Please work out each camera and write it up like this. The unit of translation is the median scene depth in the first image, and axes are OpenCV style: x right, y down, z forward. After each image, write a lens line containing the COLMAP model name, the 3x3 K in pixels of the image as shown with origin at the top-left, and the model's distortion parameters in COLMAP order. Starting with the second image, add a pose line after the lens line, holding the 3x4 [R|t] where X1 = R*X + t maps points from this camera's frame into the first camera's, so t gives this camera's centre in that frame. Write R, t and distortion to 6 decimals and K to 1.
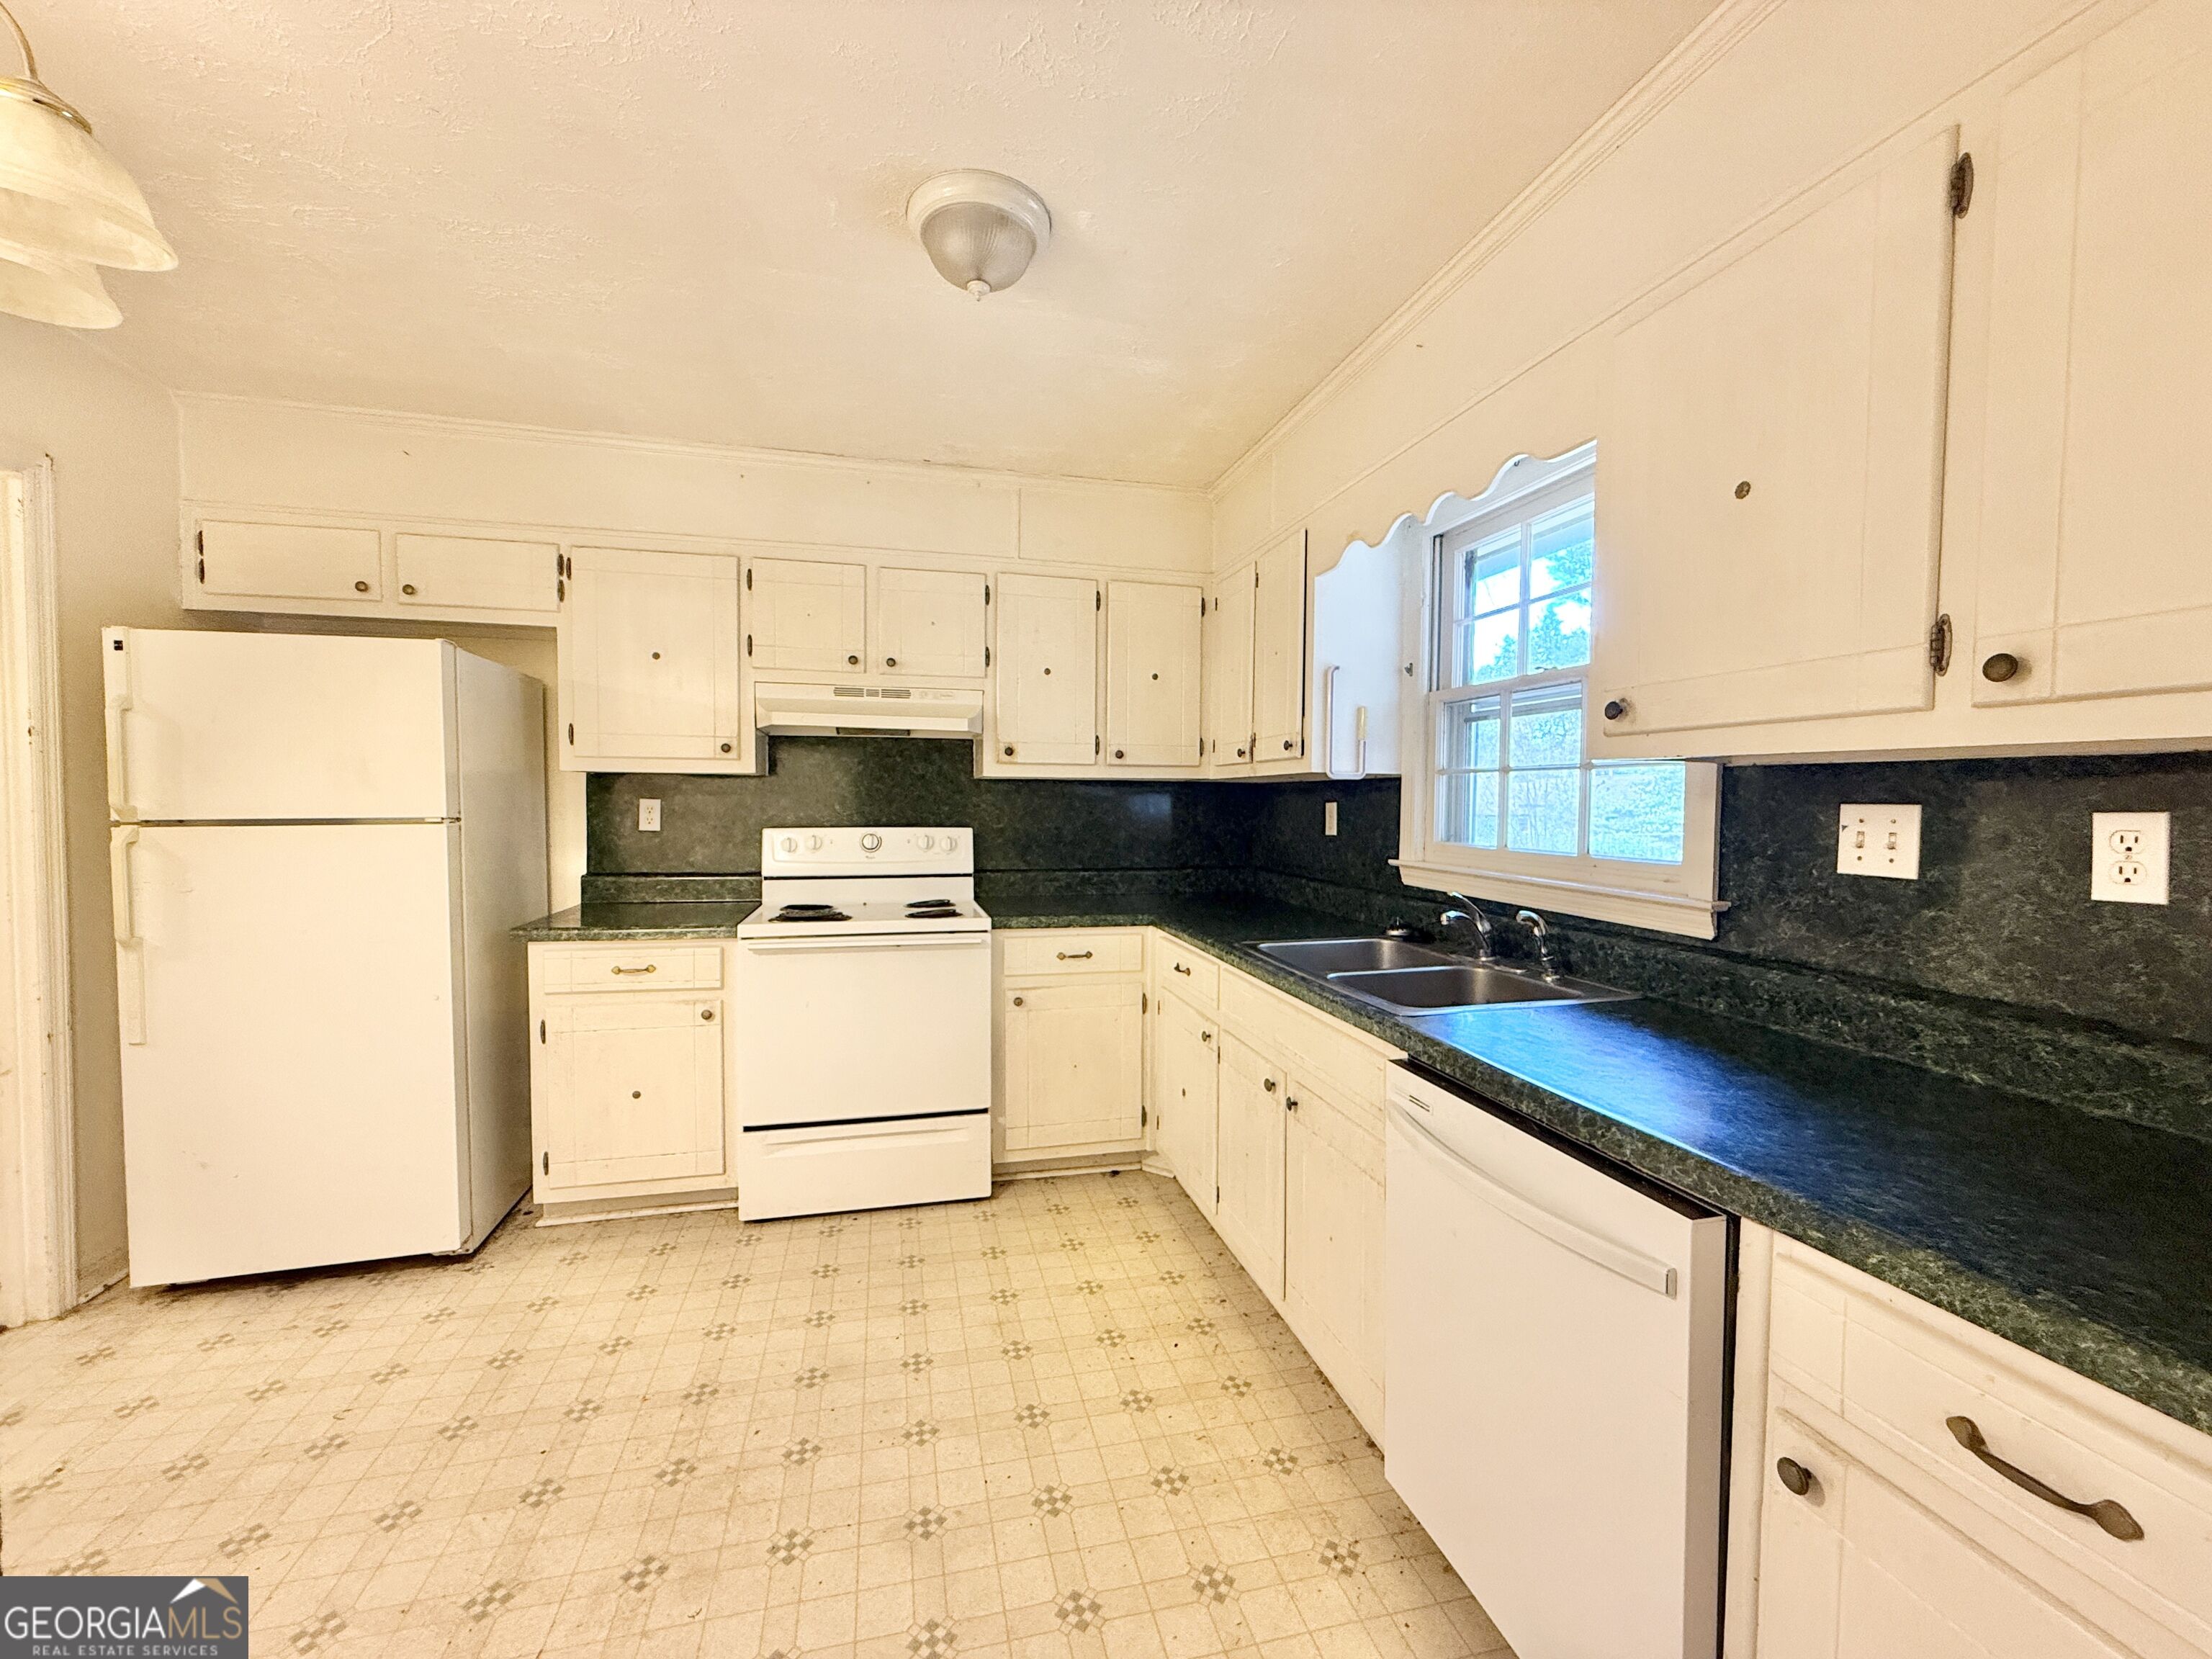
lens RADIAL K [[883.5, 0, 1100.8], [0, 883.5, 832.0], [0, 0, 1]] dist [-0.002210, 0.000131]
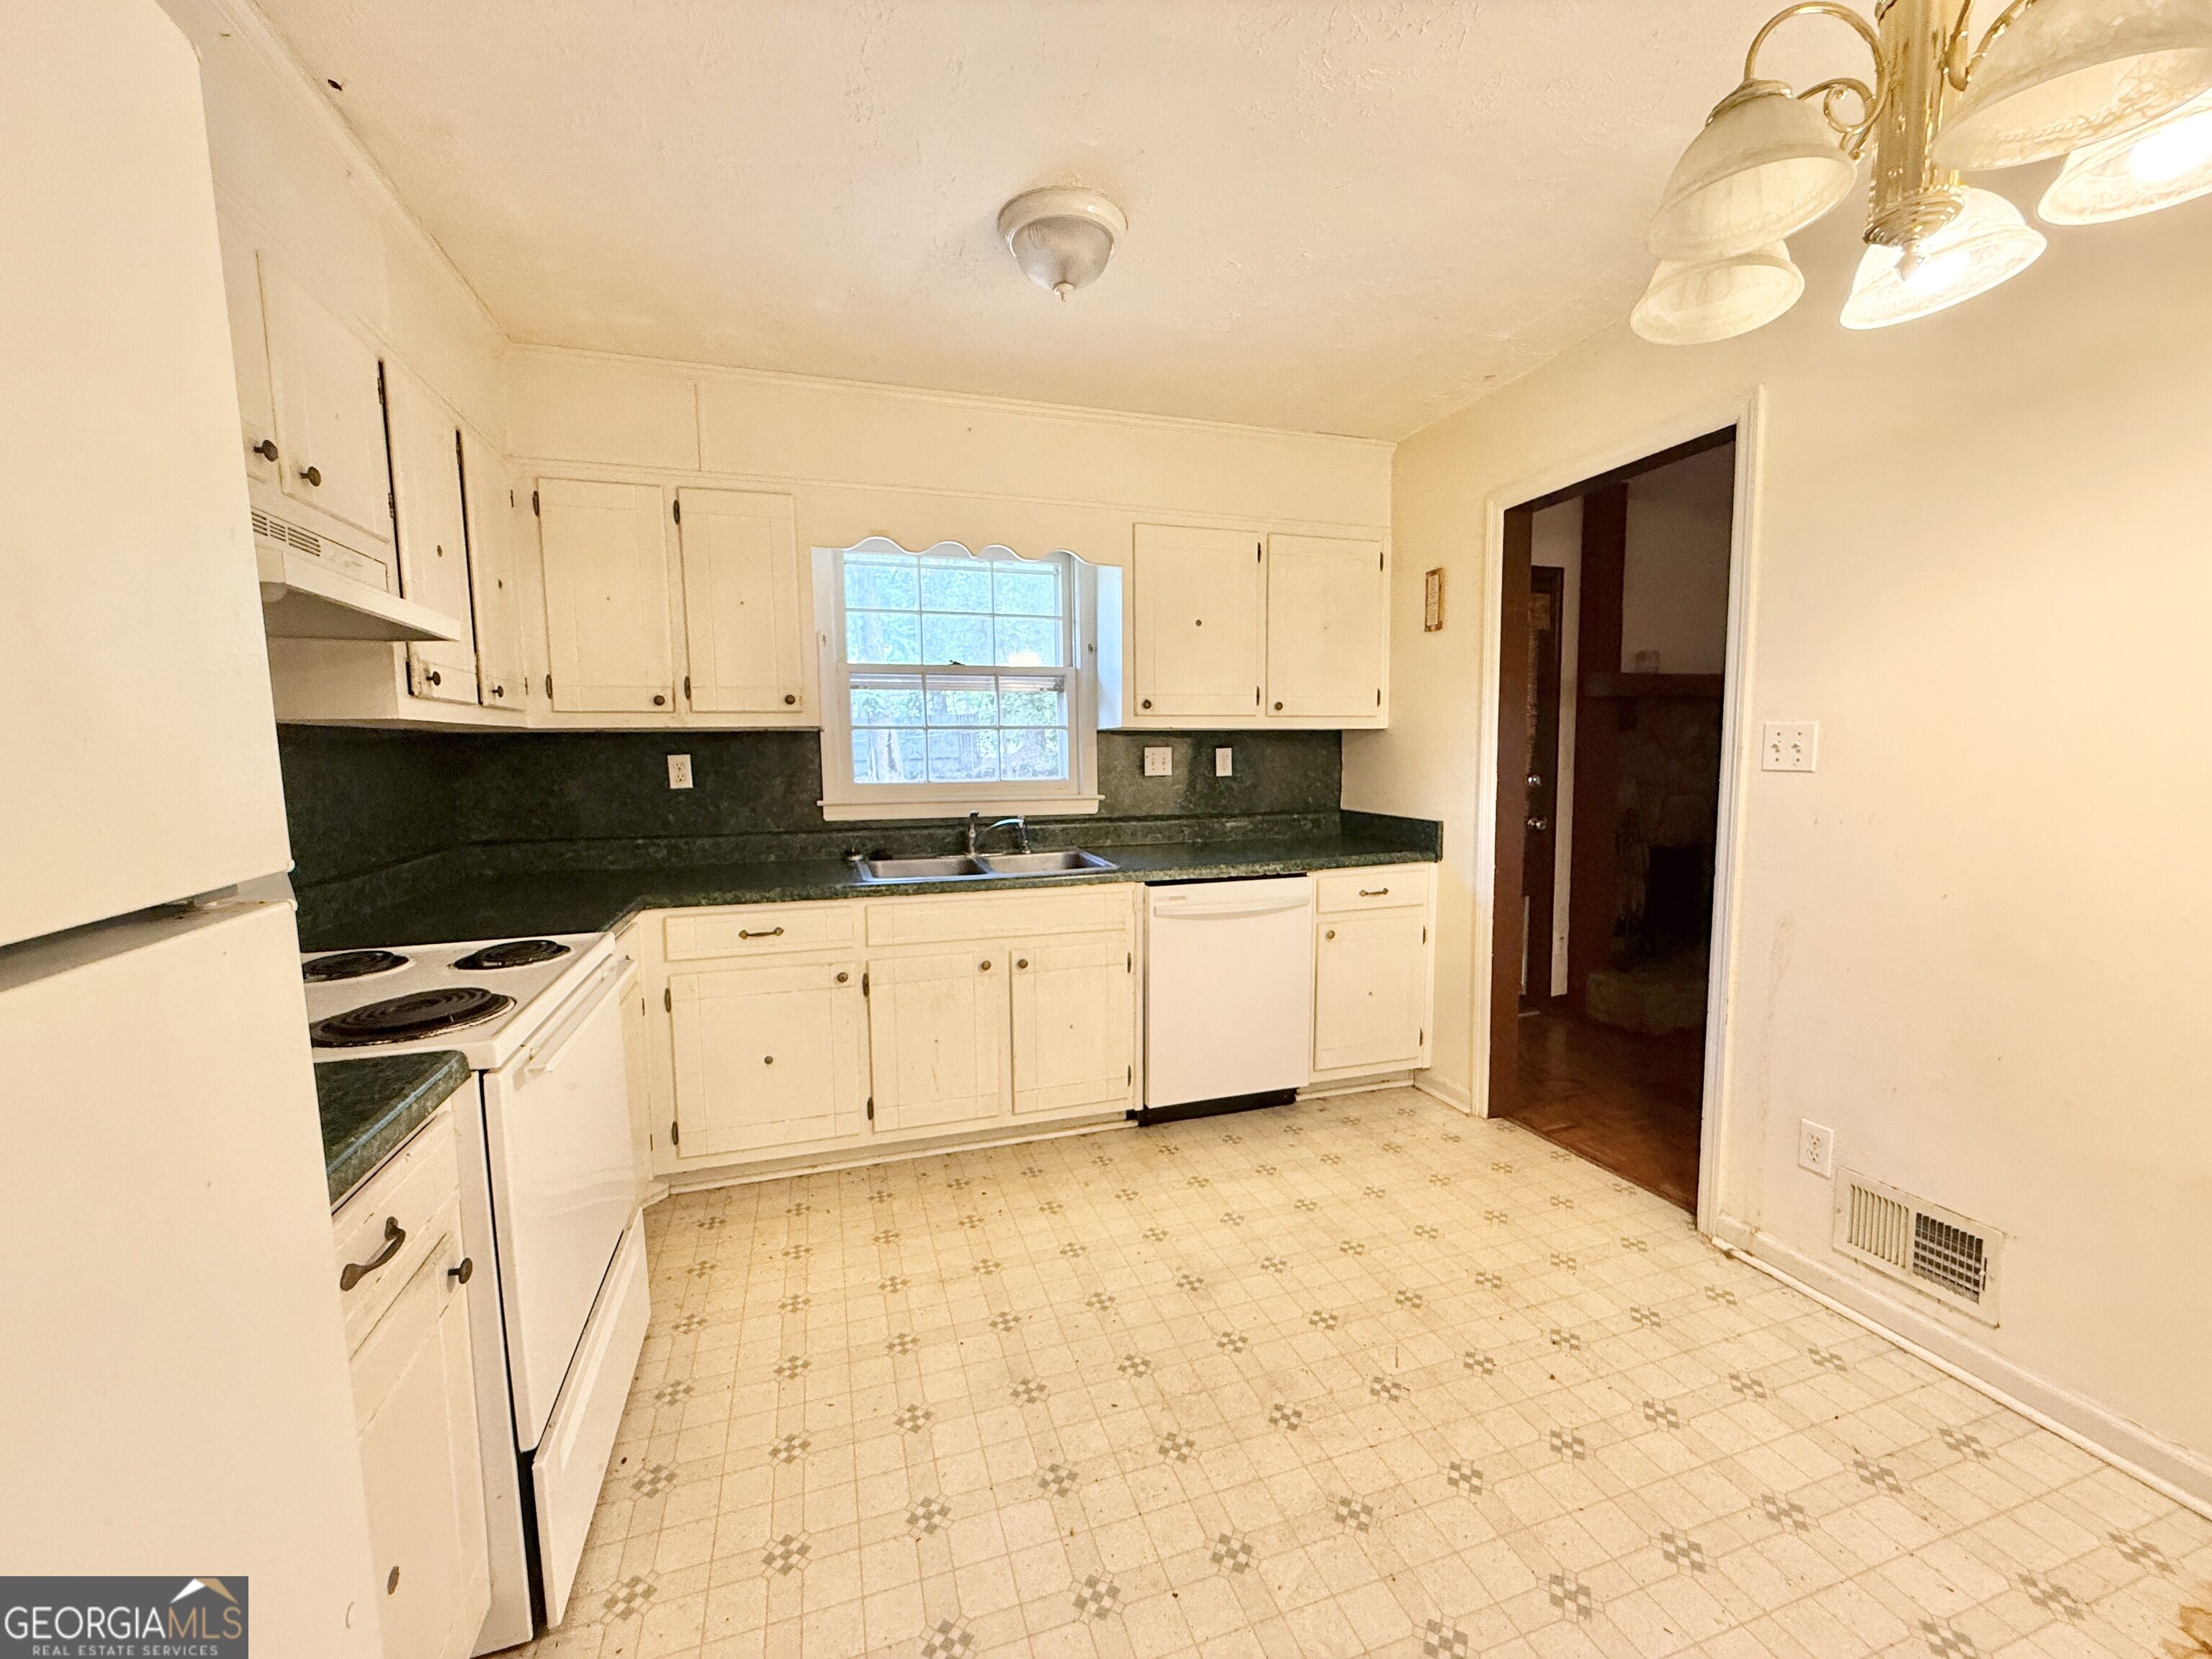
lens RADIAL K [[883.5, 0, 1102.7], [0, 883.5, 831.4], [0, 0, 1]] dist [-0.002210, 0.000131]
pose [[-0.076479, -0.103527, 0.991682, -1.023859], [0.047264, 0.993100, 0.107320, -0.043615], [-0.995950, 0.055079, -0.071058, 0.831399]]
